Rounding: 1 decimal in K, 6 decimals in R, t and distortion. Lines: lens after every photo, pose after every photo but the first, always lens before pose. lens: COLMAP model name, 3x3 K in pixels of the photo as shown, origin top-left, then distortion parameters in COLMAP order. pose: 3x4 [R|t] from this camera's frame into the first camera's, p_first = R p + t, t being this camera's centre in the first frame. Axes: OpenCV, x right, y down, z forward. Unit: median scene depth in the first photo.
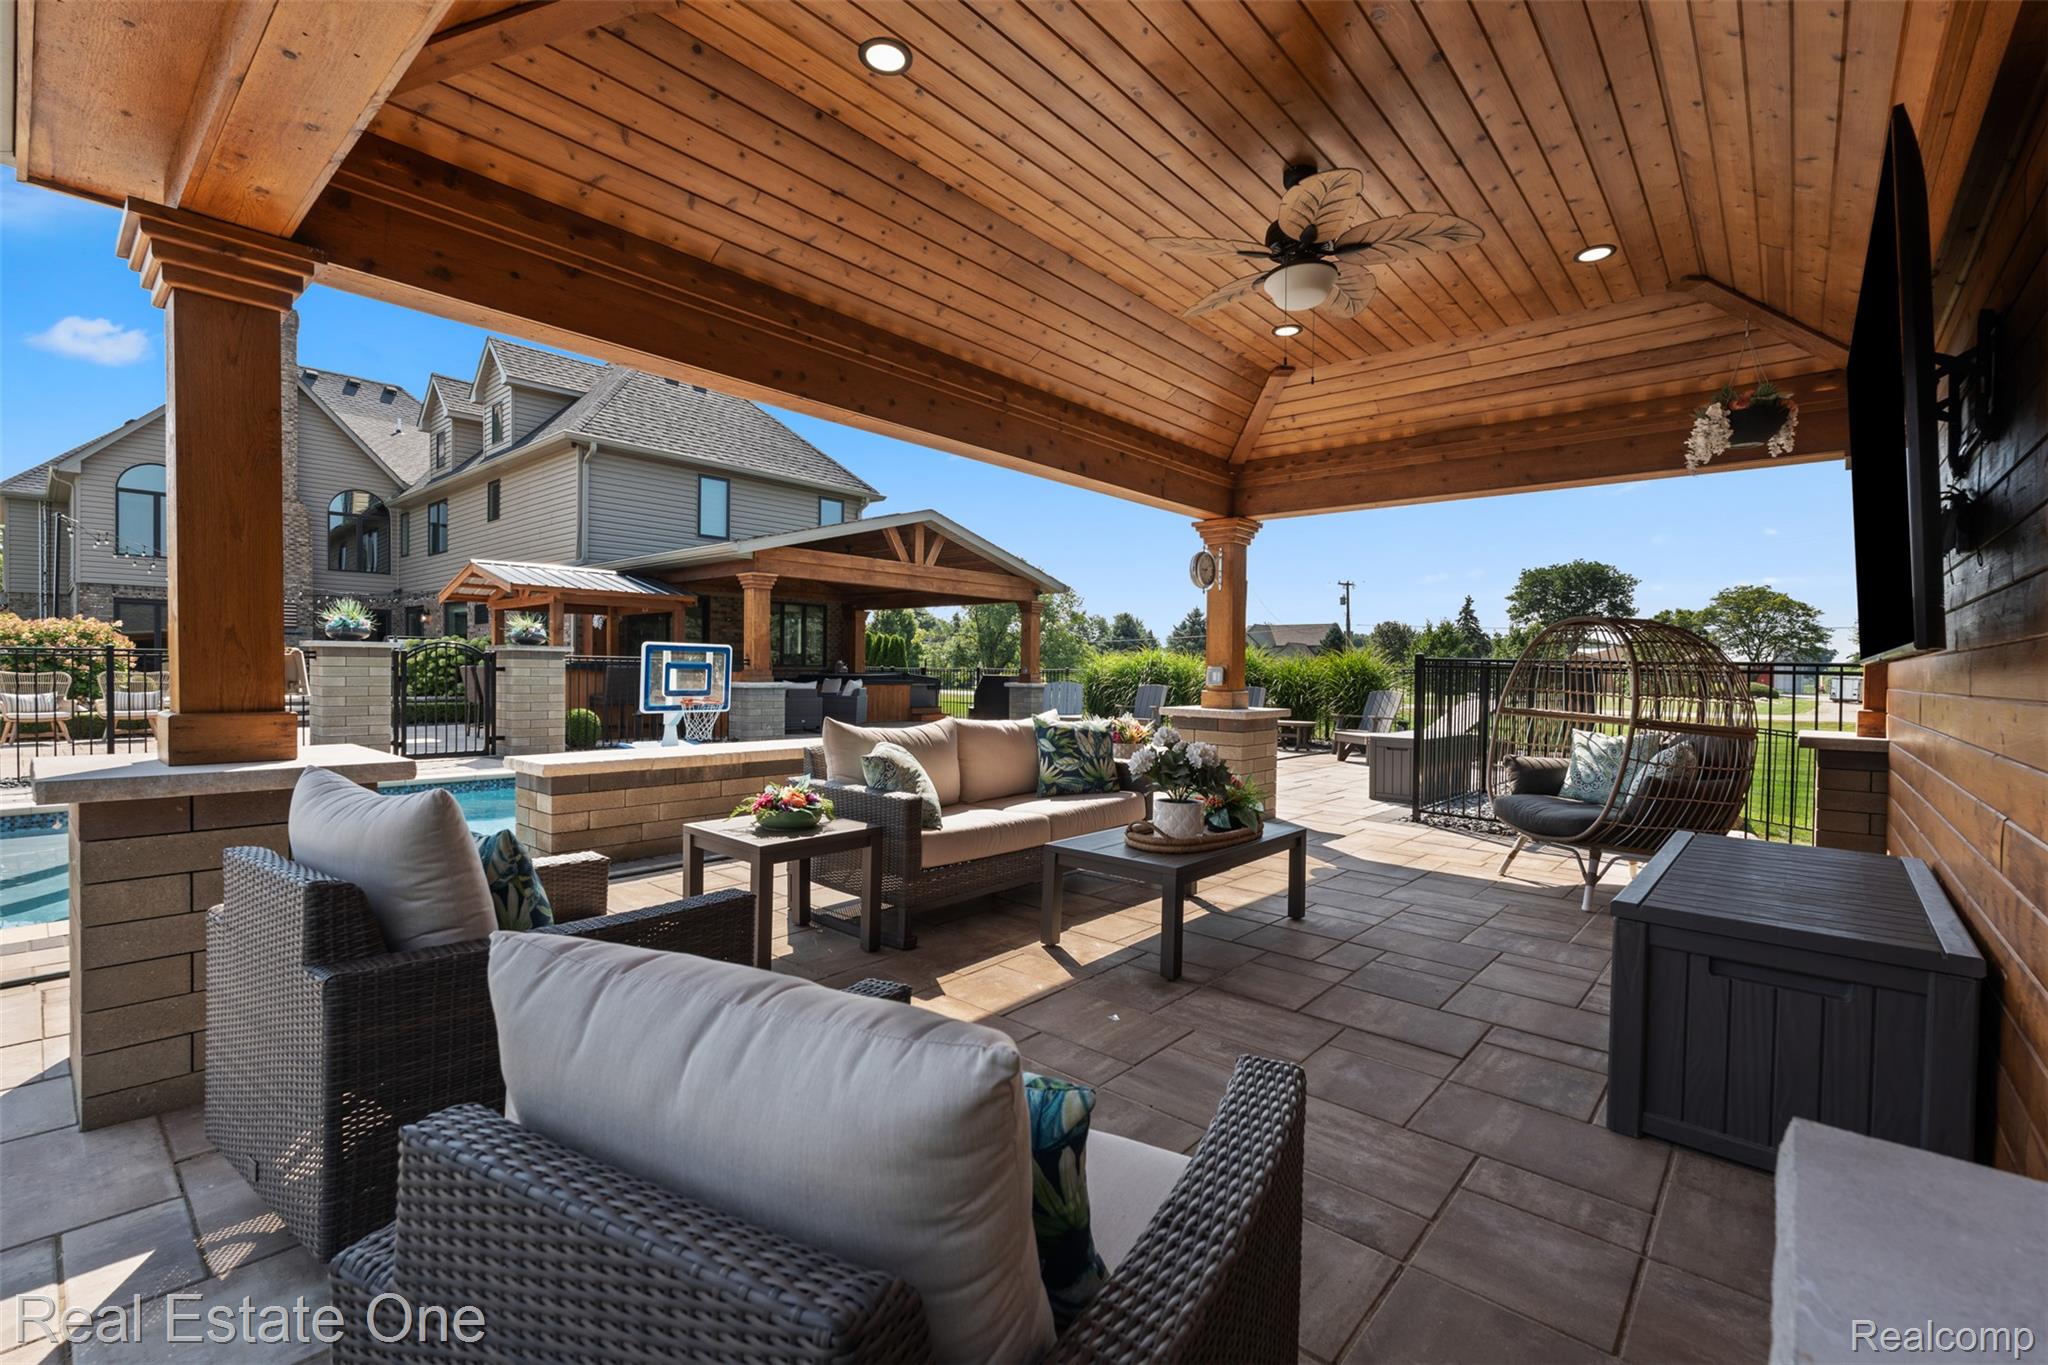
lens RADIAL K [[905.5, 0, 1024.0], [0, 905.5, 682.5], [0, 0, 1]] dist [-0.000307, 0.000175]
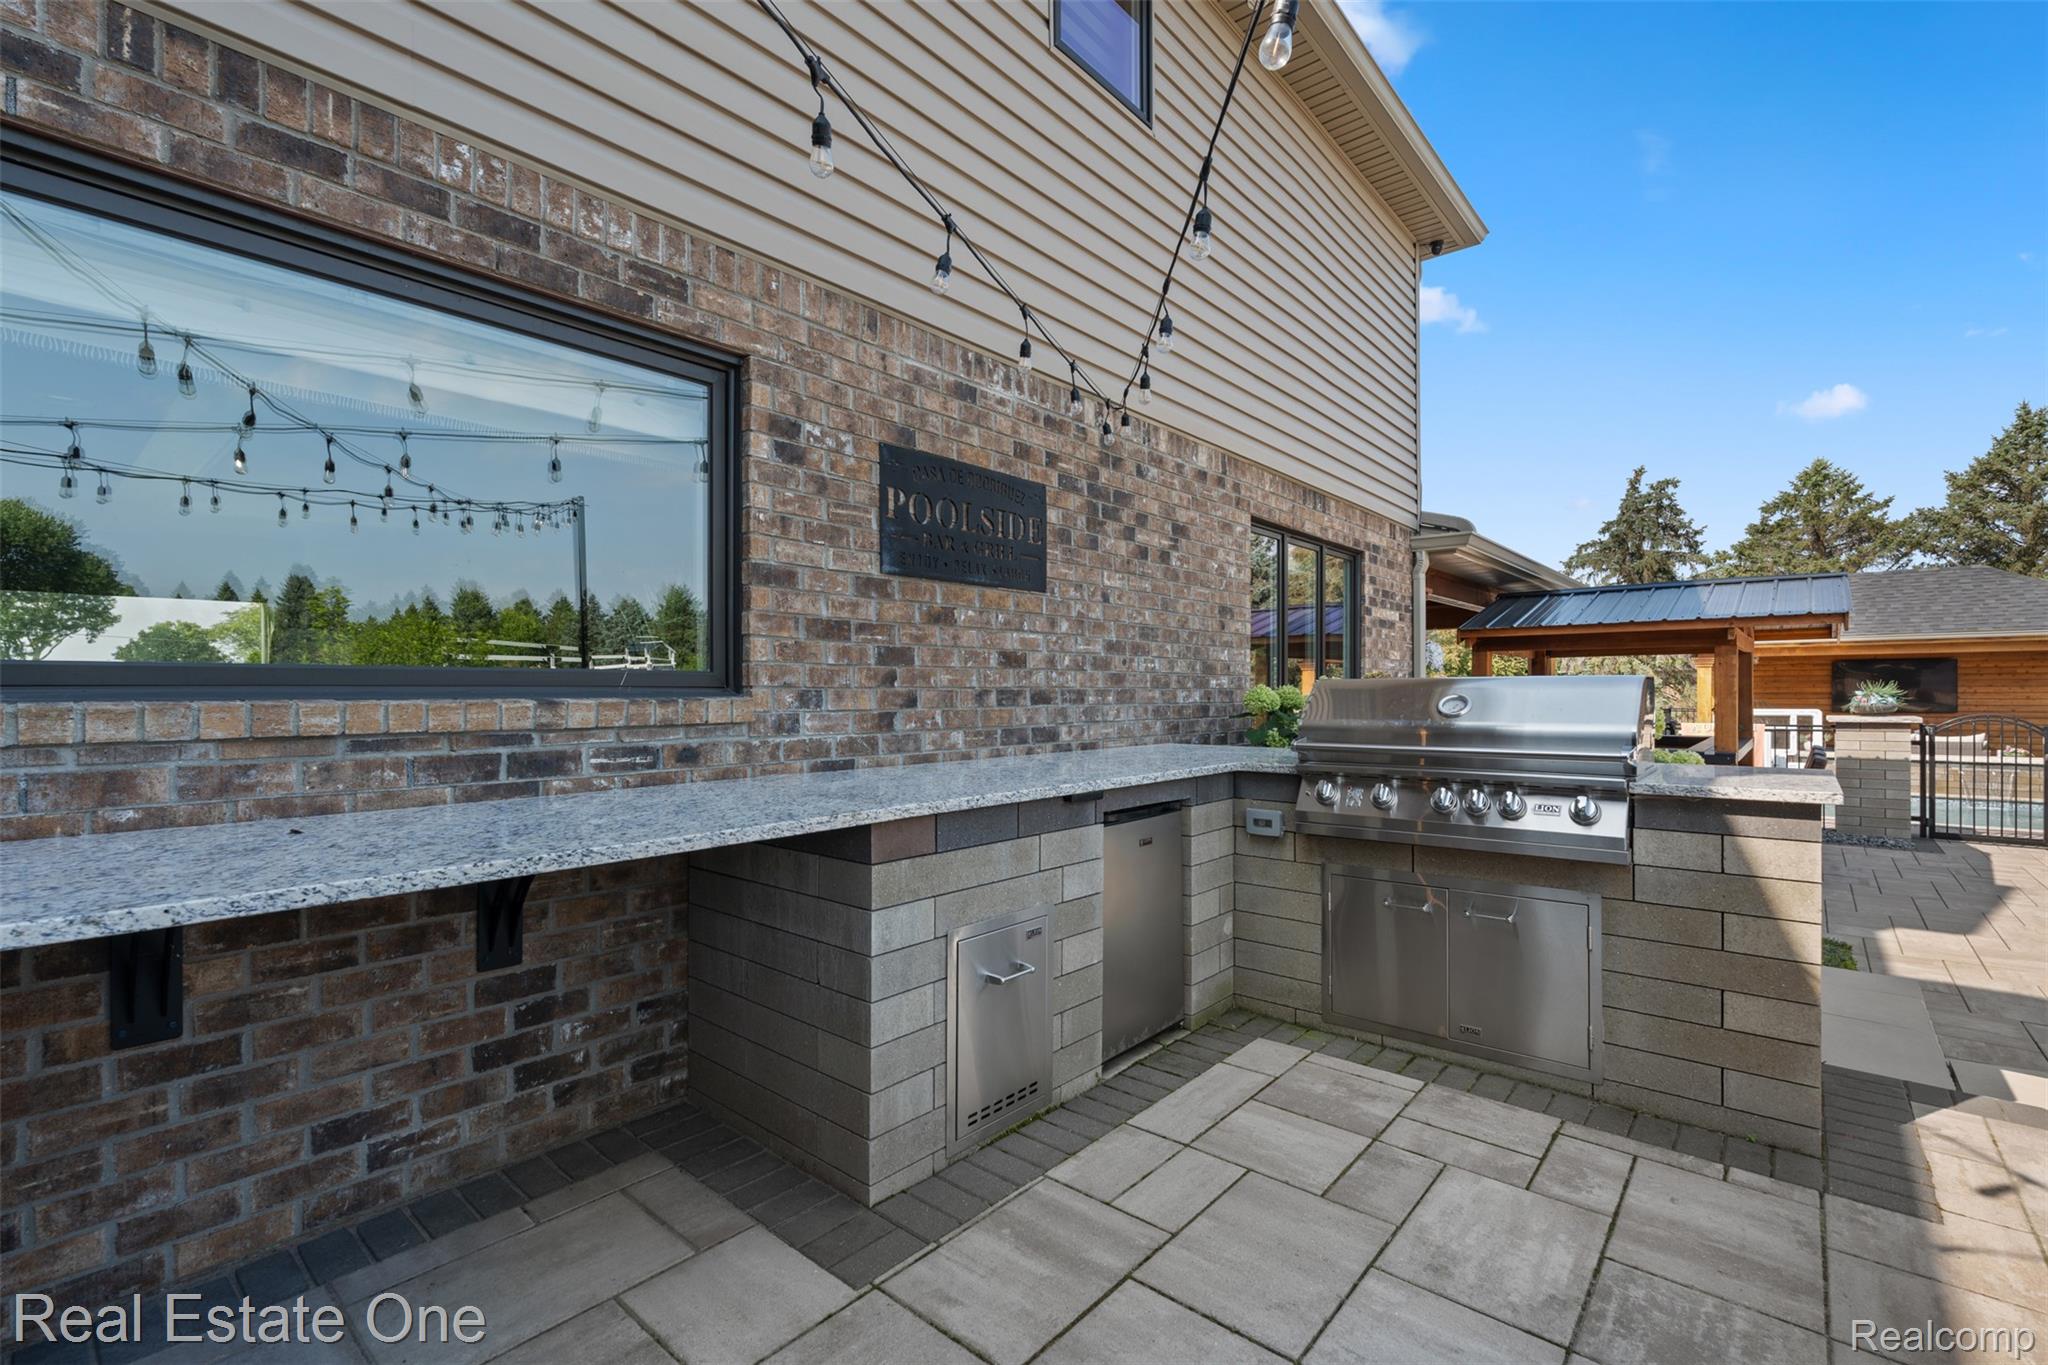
lens RADIAL K [[902.4, 0, 1021.1], [0, 902.4, 698.5], [0, 0, 1]] dist [-0.004421, -0.000073]
pose [[-0.013699, -0.016719, 0.999766, -0.828069], [0.017215, 0.999708, 0.016954, -0.050495], [-0.999758, 0.017444, -0.013407, 1.077746]]
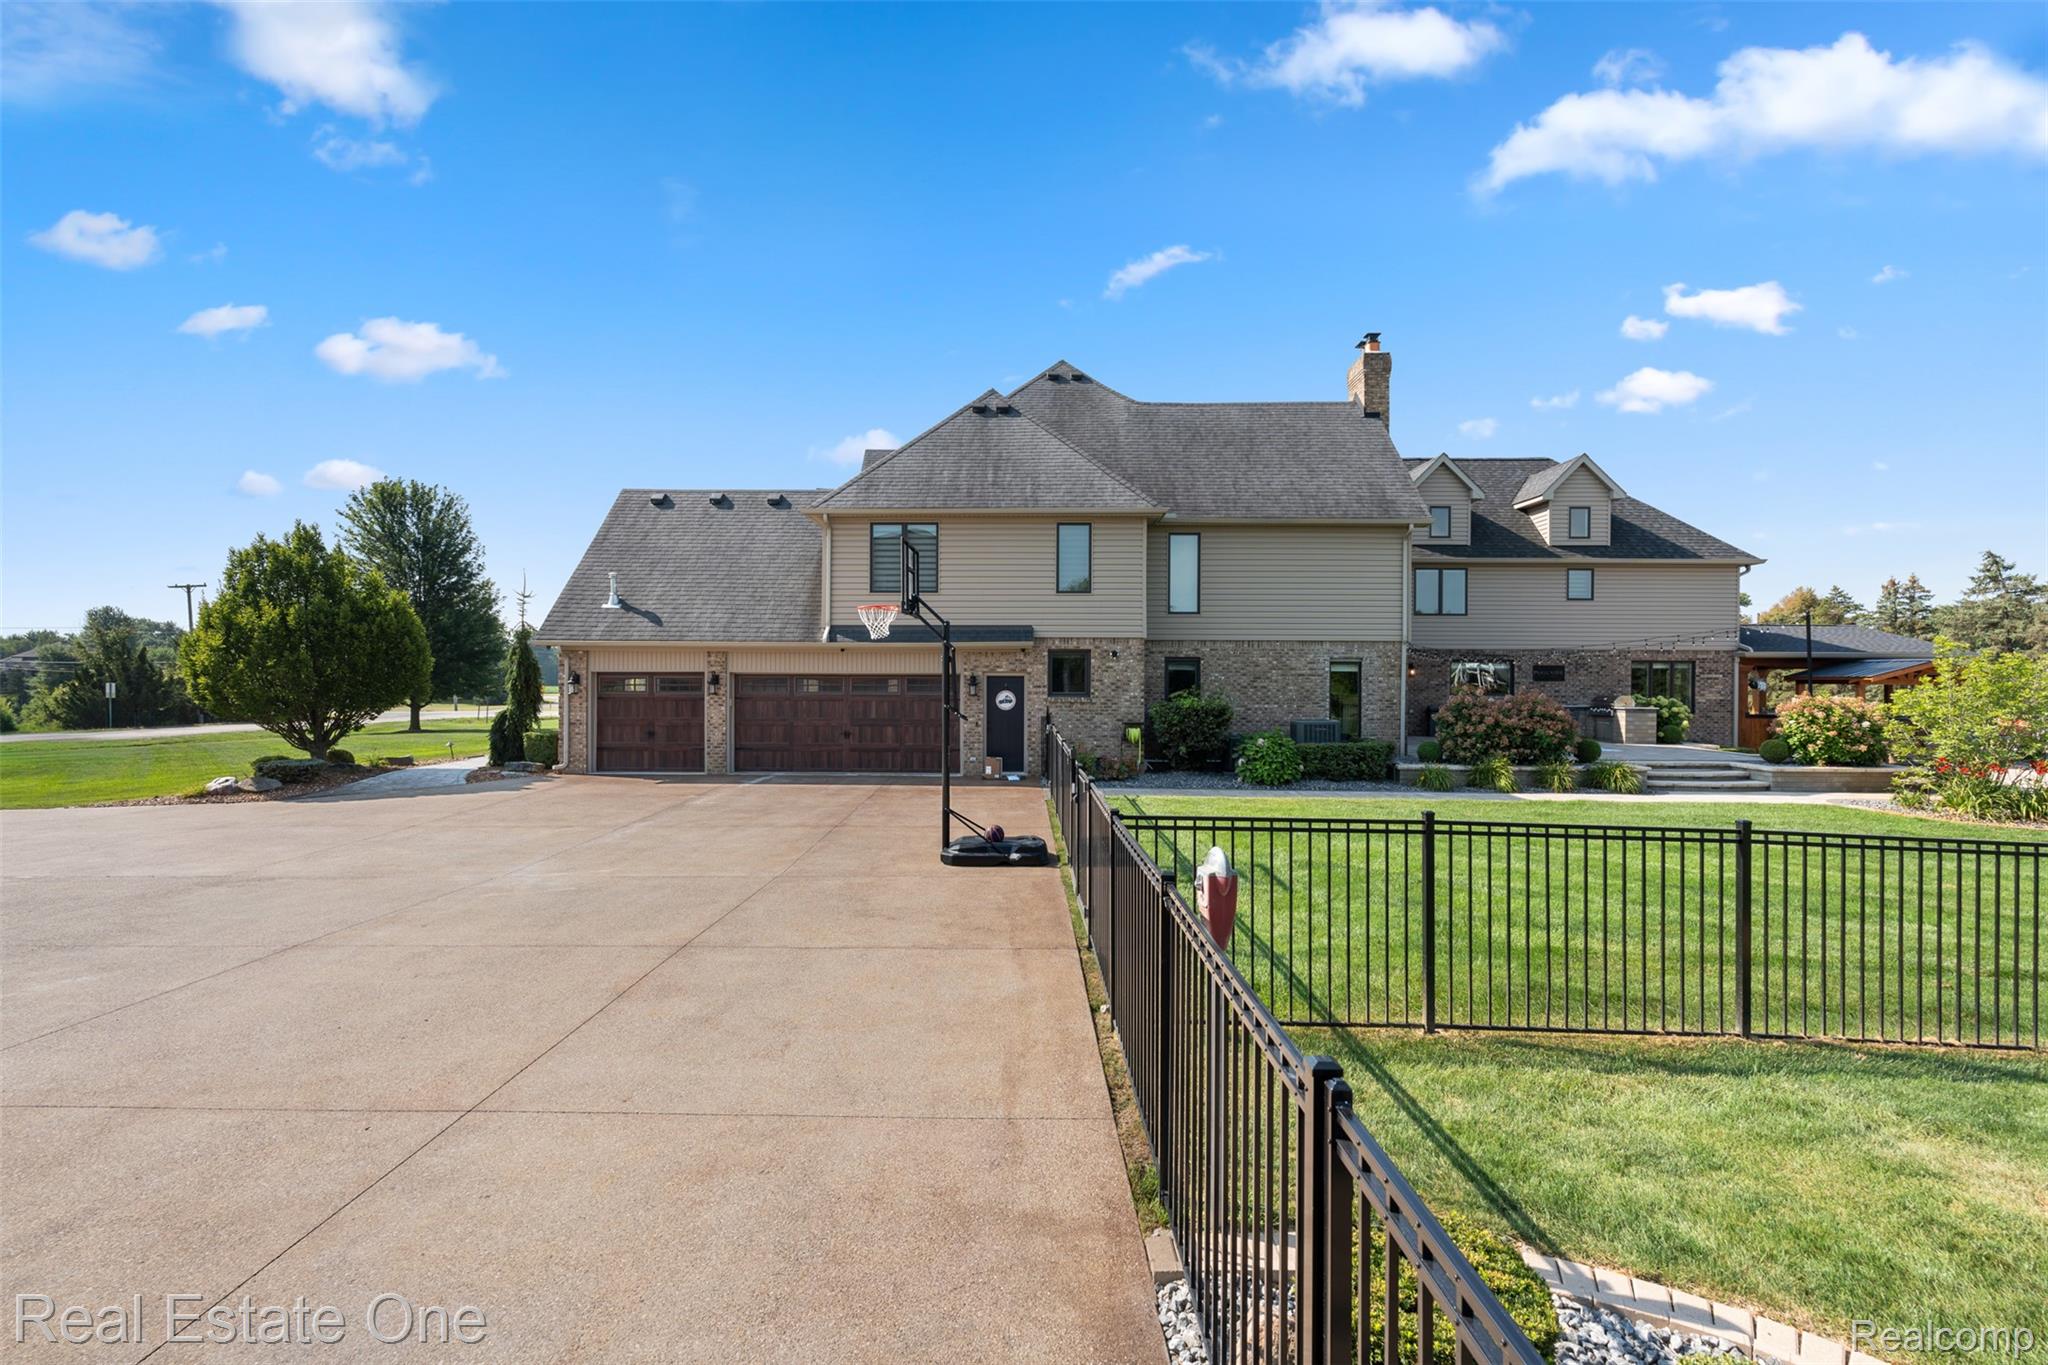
lens RADIAL K [[892.6, 0, 1020.6], [0, 892.6, 682.0], [0, 0, 1]] dist [-0.001643, 0.000225]
pose [[0.760966, -0.009210, 0.648727, -2.089078], [0.012339, 0.999924, -0.000278, -0.078426], [-0.648675, 0.008216, 0.761021, 0.591269]]
